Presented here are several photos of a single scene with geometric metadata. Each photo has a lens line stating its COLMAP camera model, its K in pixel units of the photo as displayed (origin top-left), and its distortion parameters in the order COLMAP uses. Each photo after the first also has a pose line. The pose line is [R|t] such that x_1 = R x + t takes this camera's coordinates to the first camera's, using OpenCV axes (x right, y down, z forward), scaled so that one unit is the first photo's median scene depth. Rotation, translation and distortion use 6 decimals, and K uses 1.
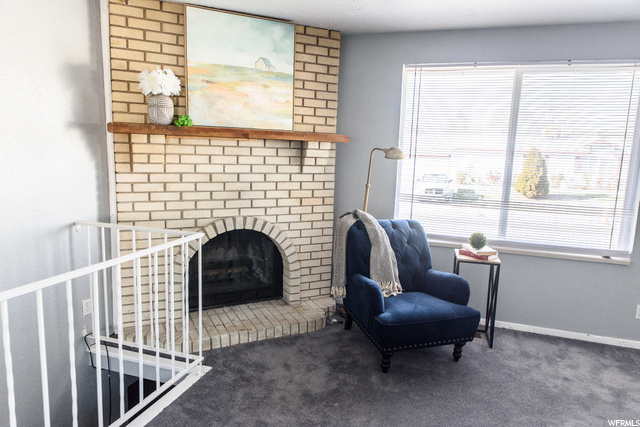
lens RADIAL K [[425.6, 0, 320.0], [0, 425.6, 213.5], [0, 0, 1]] dist [0.003665, 0.000209]
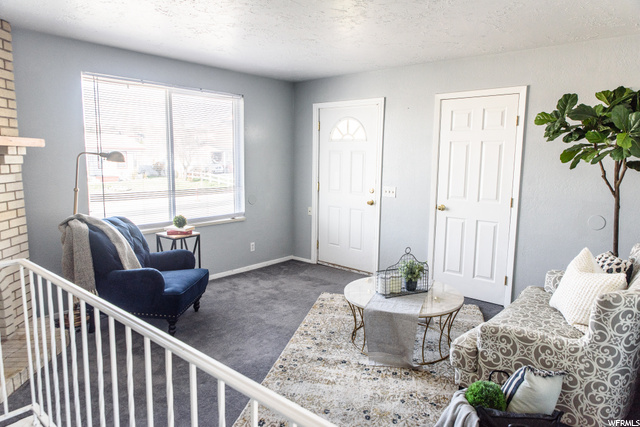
lens RADIAL K [[425.6, 0, 320.0], [0, 425.6, 213.5], [0, 0, 1]] dist [0.003665, 0.000209]
pose [[0.377442, -0.156325, 0.912743, -0.638391], [0.141287, 0.983830, 0.110074, -0.042501], [-0.915191, 0.087412, 0.393426, 0.090574]]
